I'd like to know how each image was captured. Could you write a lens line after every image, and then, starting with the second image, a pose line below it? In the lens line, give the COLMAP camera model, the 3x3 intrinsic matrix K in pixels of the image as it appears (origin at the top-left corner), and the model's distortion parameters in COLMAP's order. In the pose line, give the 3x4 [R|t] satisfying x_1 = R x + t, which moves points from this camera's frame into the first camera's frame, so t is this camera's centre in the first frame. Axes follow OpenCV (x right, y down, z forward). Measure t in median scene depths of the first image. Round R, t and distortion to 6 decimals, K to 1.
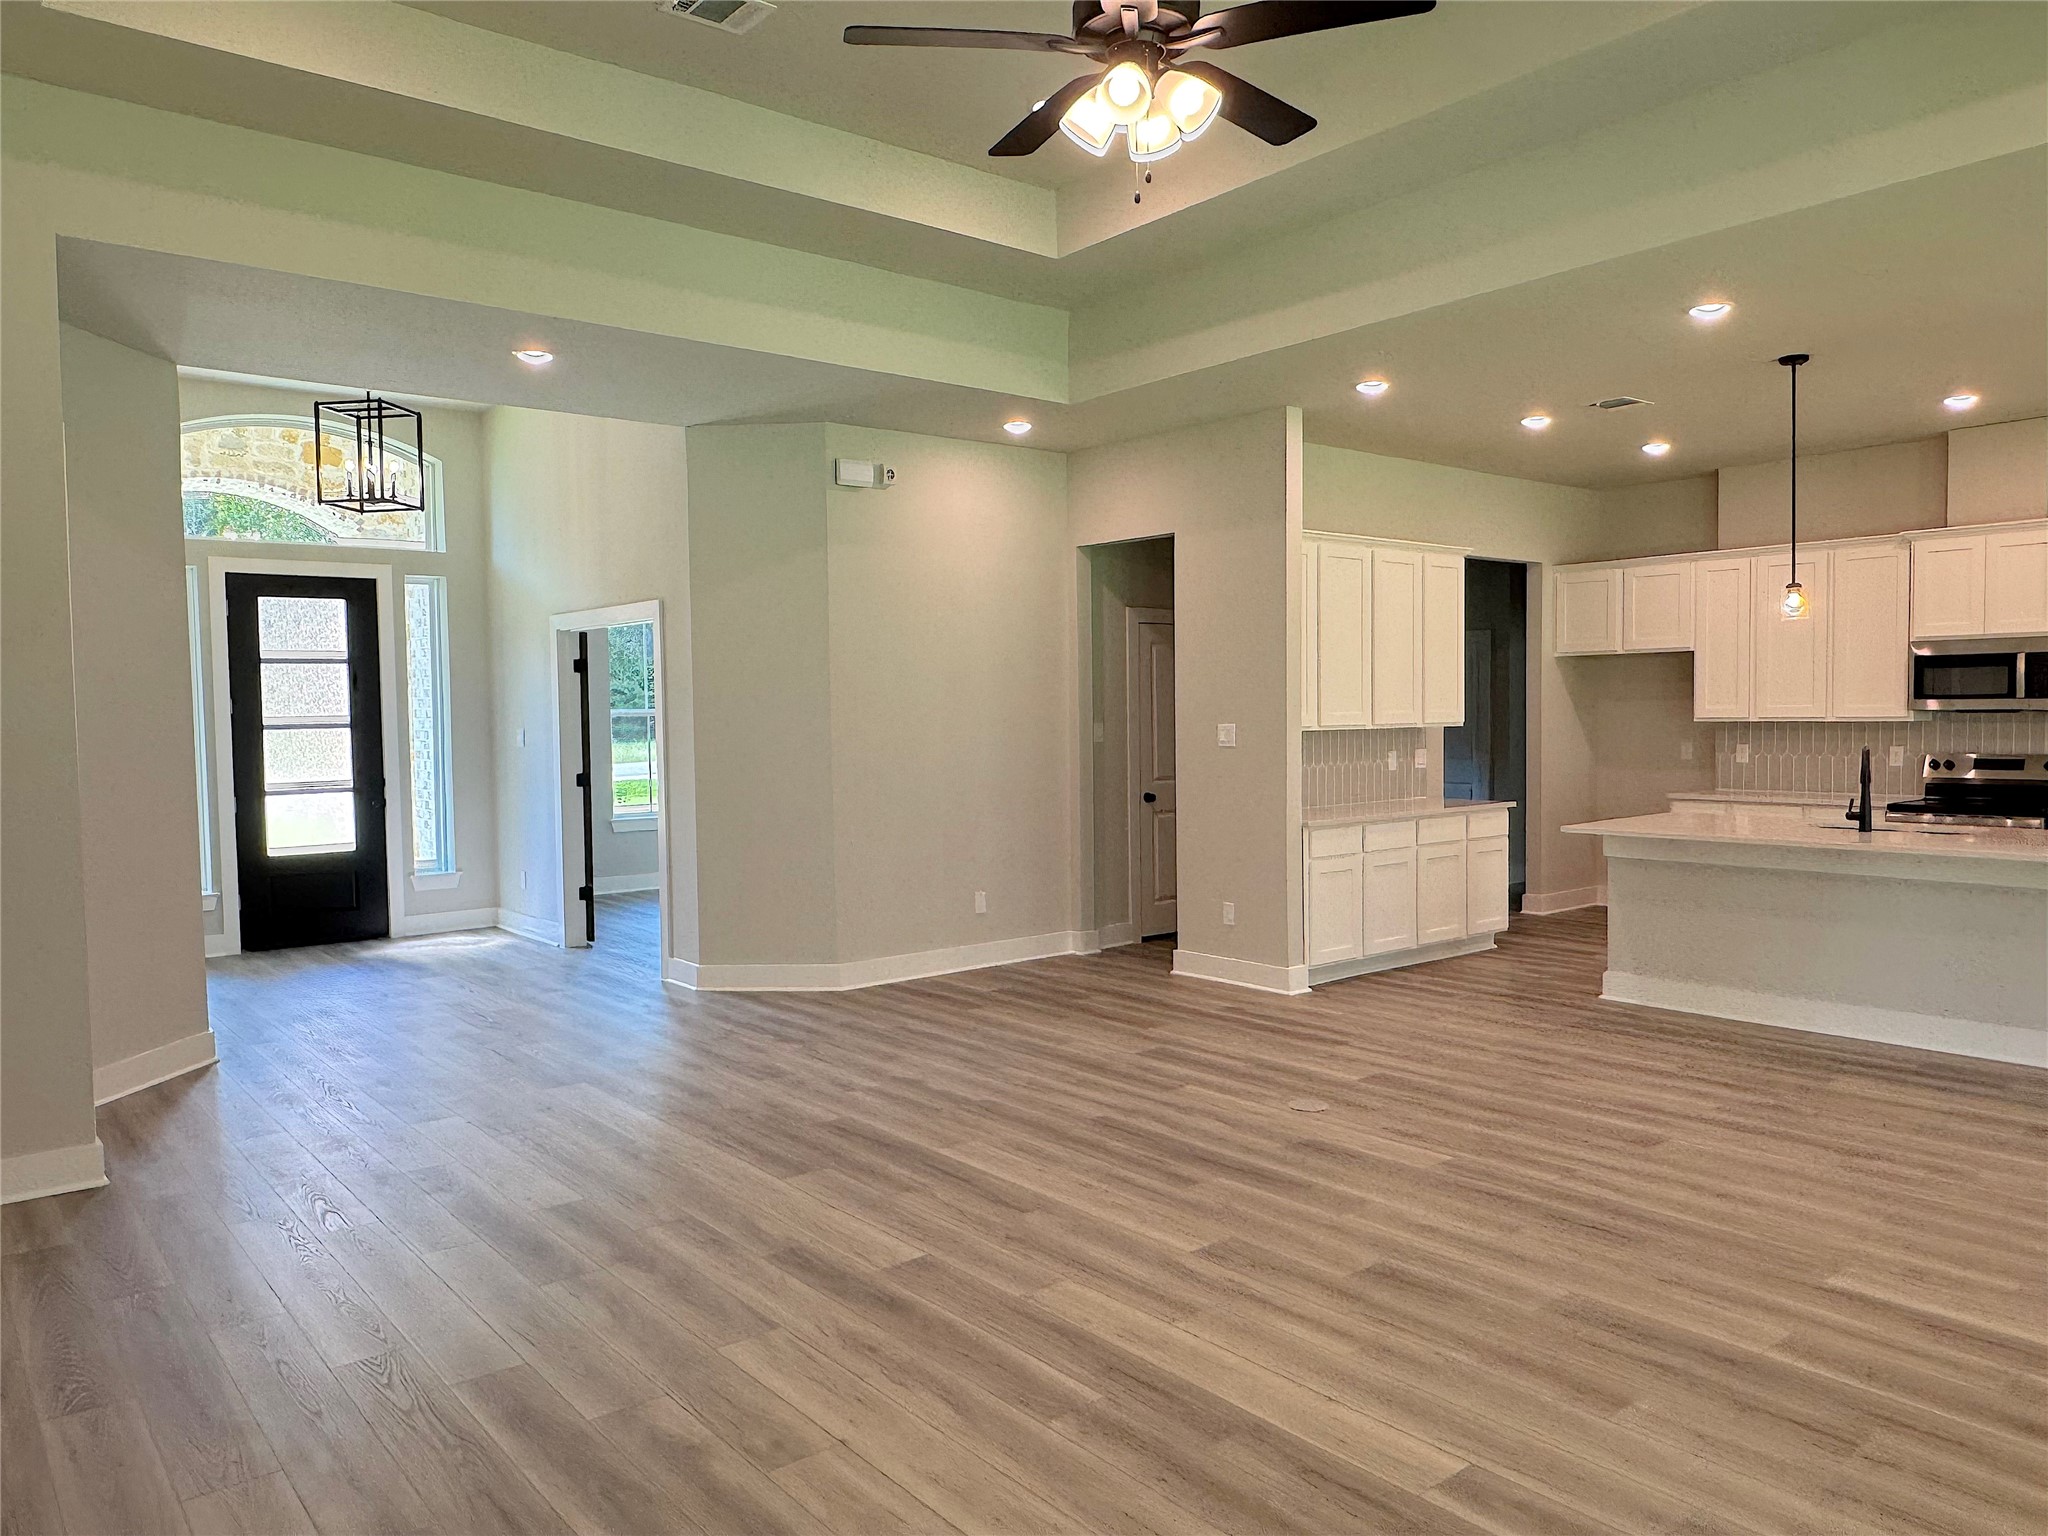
lens RADIAL K [[1420.0, 0, 1024.0], [0, 1420.0, 768.0], [0, 0, 1]] dist [-0.000142, -0.000748]
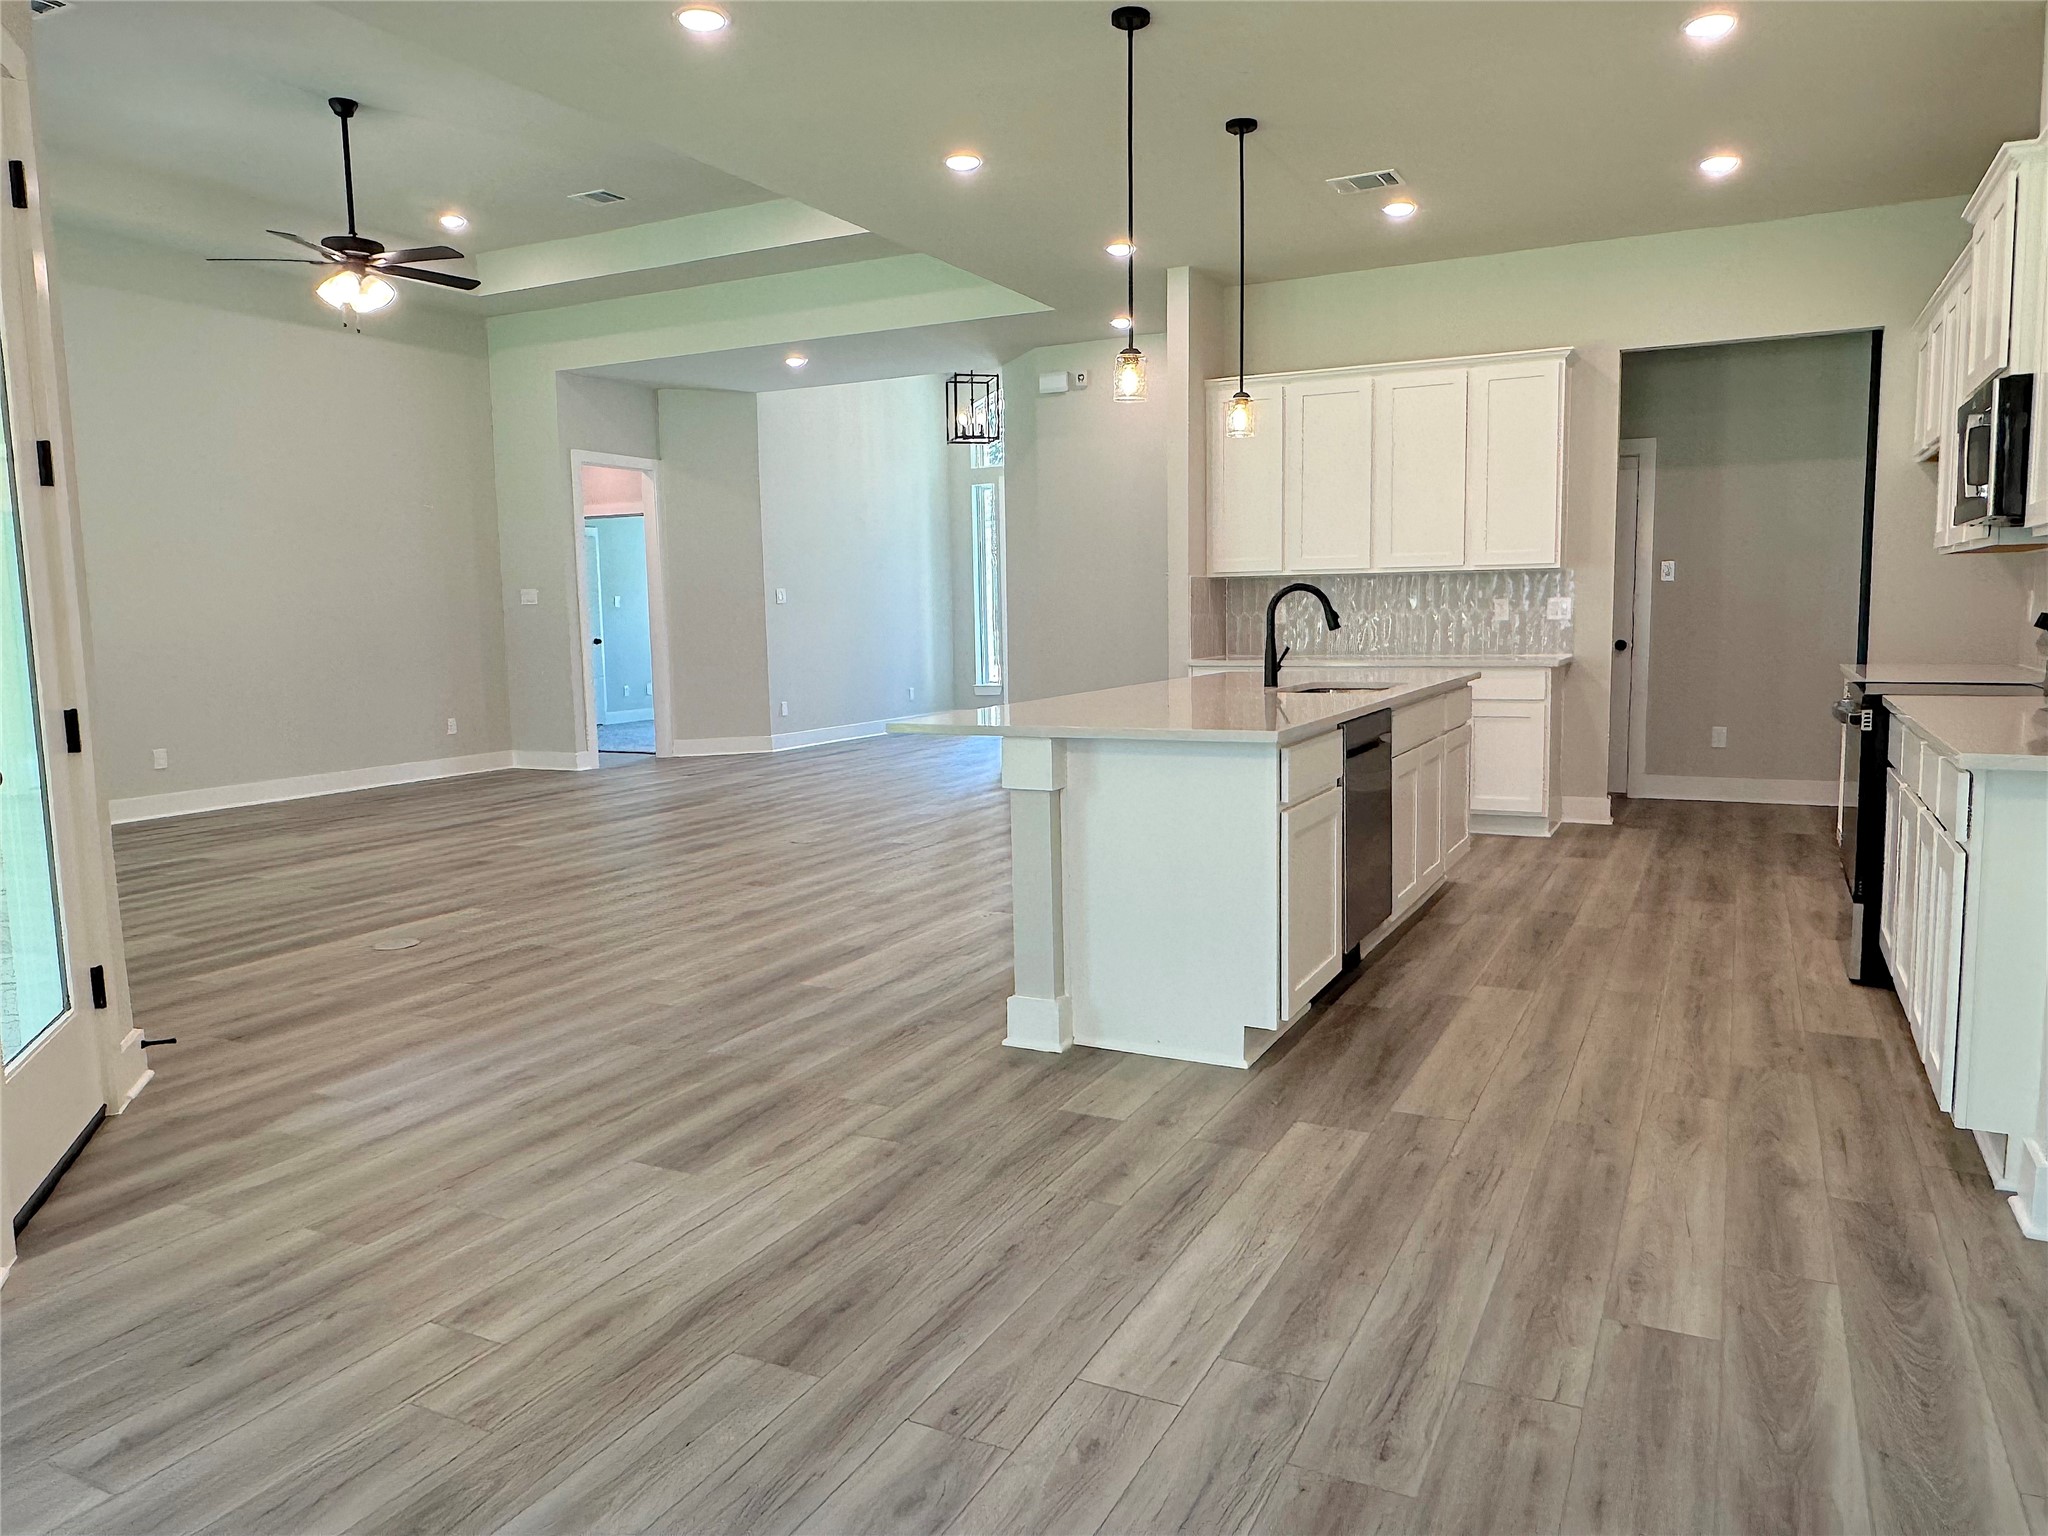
lens RADIAL K [[1386.5, 0, 1024.0], [0, 1386.5, 768.0], [0, 0, 1]] dist [-0.006843, -0.001016]
pose [[0.398377, 0.111826, -0.910379, 1.401686], [-0.025268, 0.993501, 0.110979, 0.006364], [0.916874, -0.021208, 0.398614, 0.594377]]
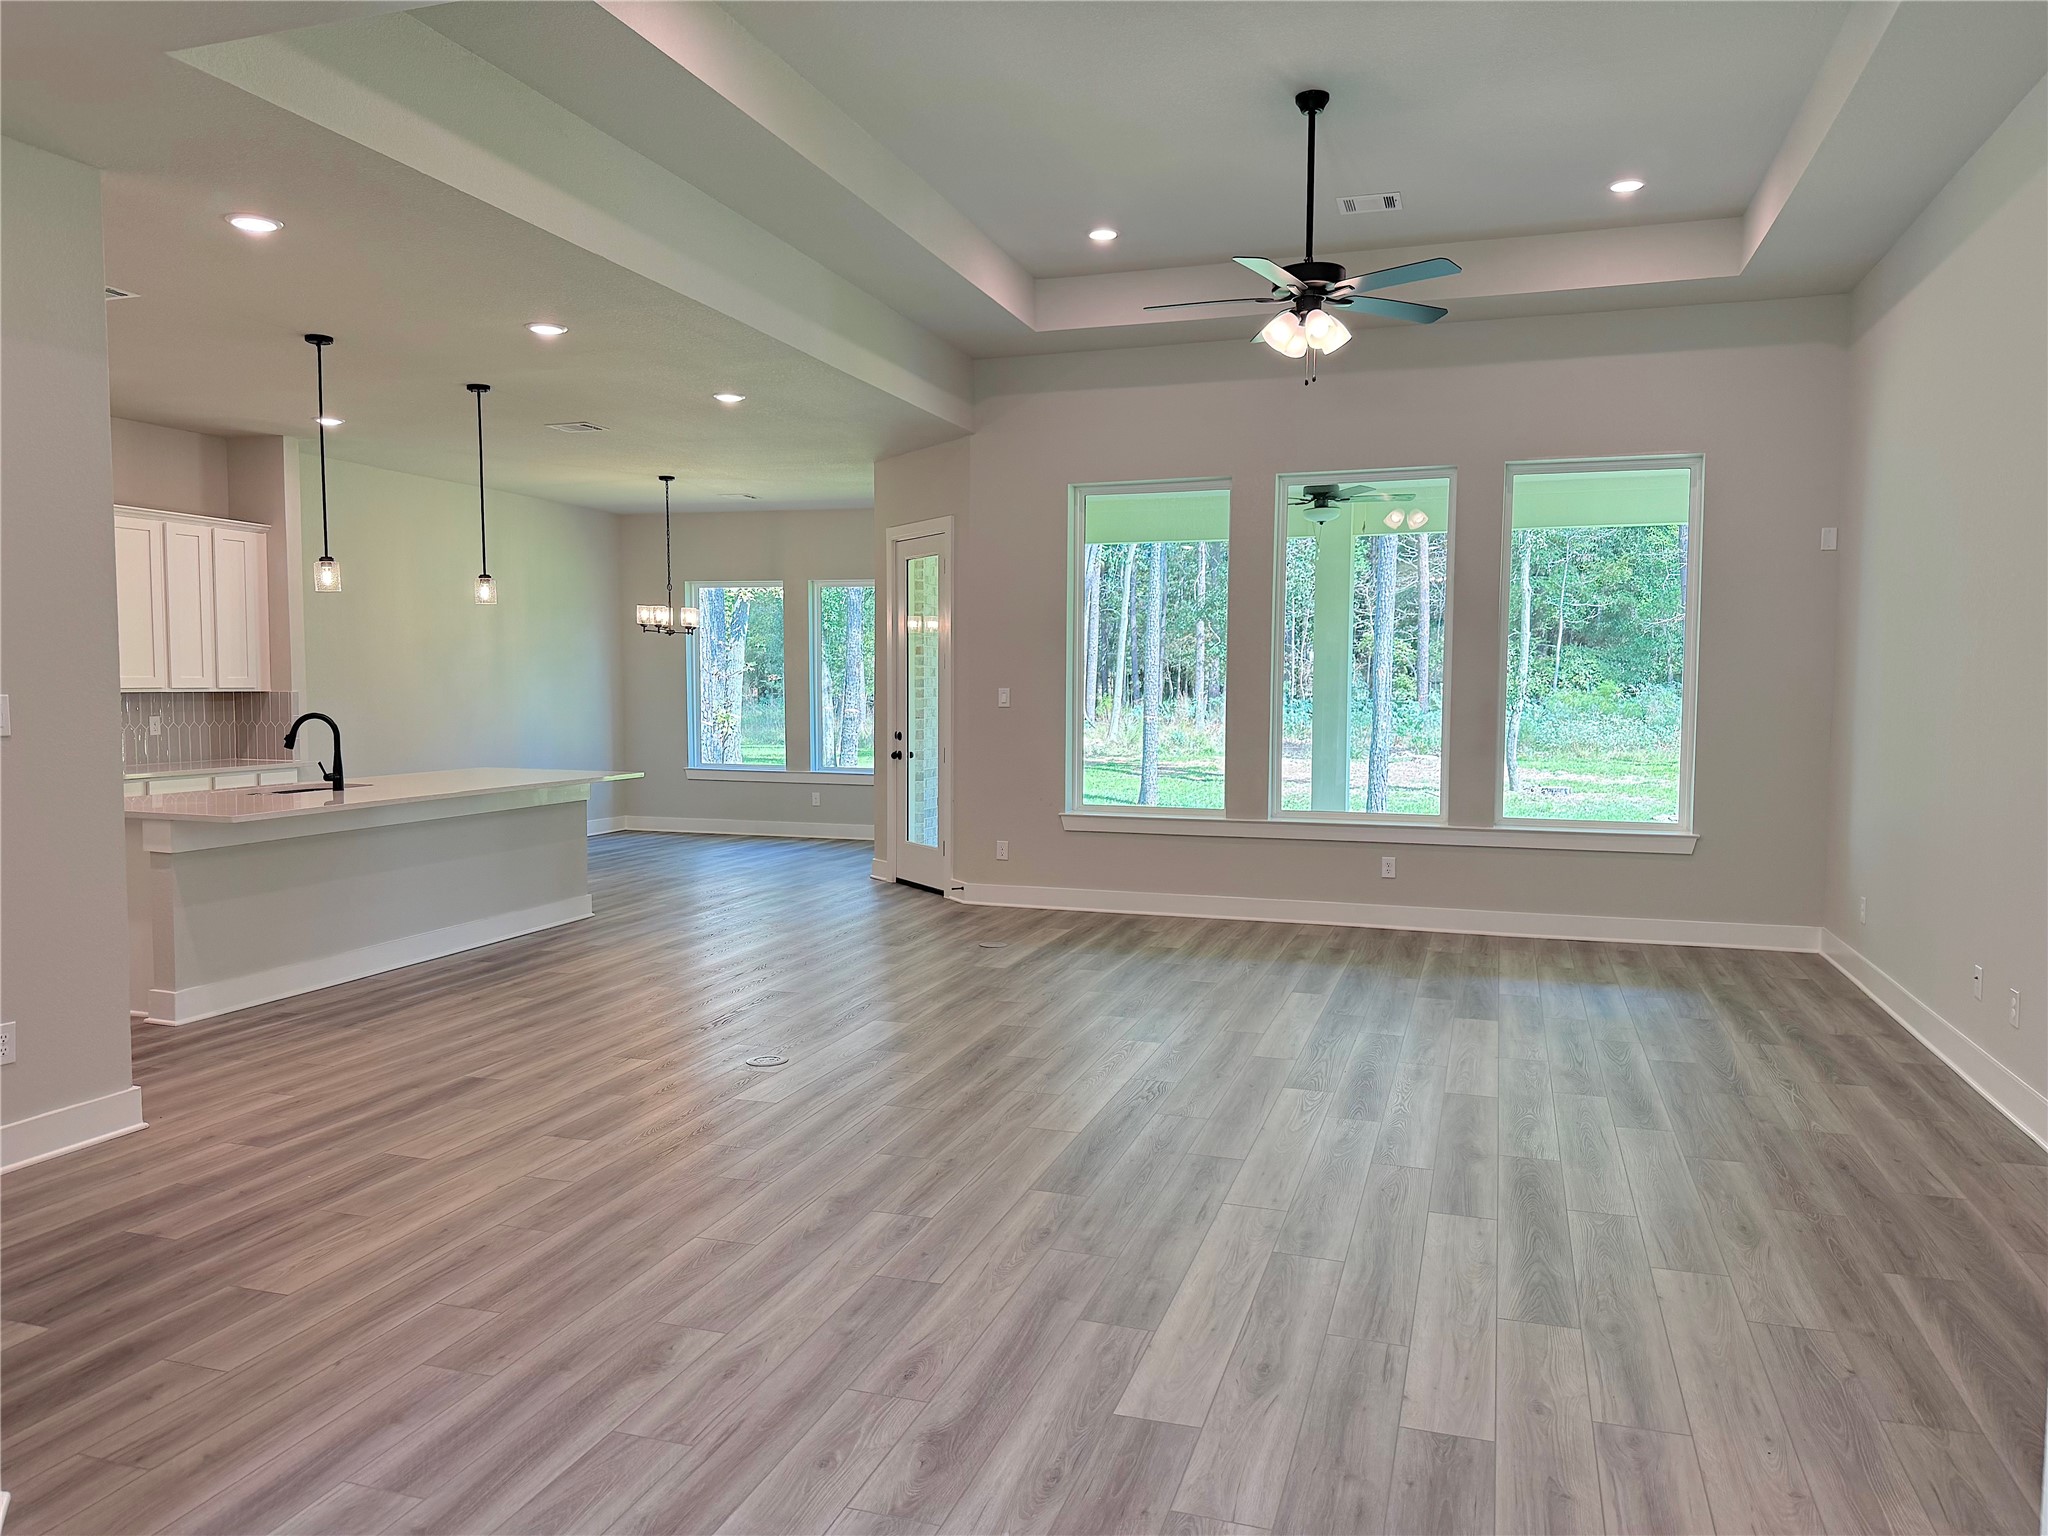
lens RADIAL K [[1481.8, 0, 1024.0], [0, 1481.8, 768.0], [0, 0, 1]] dist [0.006825, 0.000901]
pose [[-0.542305, -0.037307, 0.839353, -0.711260], [0.049270, 0.995882, 0.076098, -0.036165], [-0.838736, 0.082624, -0.538234, 1.285839]]
